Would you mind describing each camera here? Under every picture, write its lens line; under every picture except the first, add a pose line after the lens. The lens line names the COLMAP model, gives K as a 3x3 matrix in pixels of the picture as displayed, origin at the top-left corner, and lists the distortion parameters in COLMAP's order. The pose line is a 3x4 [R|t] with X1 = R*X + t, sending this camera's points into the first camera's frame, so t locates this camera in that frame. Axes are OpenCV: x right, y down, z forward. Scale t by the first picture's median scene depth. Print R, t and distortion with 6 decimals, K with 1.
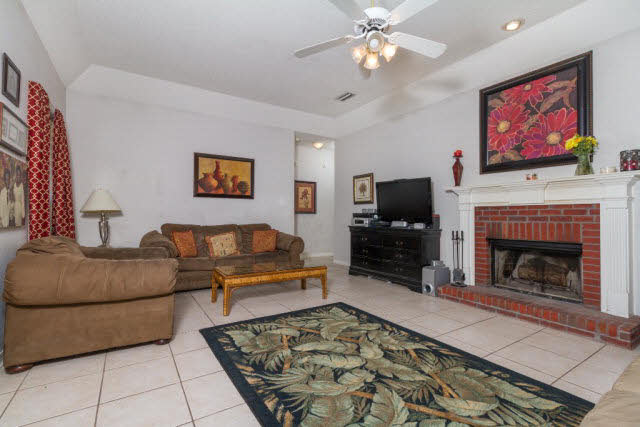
lens RADIAL K [[295.7, 0, 318.1], [0, 295.7, 215.2], [0, 0, 1]] dist [0.000889, -0.000003]
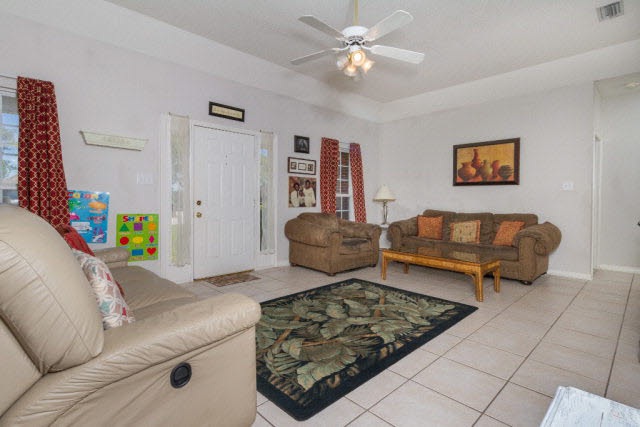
lens RADIAL K [[318.8, 0, 319.0], [0, 318.8, 207.0], [0, 0, 1]] dist [0.025906, 0.000329]
pose [[0.200620, 0.021530, -0.979433, 1.182990], [-0.006507, 0.999766, 0.020644, -0.011502], [0.979648, 0.002232, 0.200713, 0.504793]]
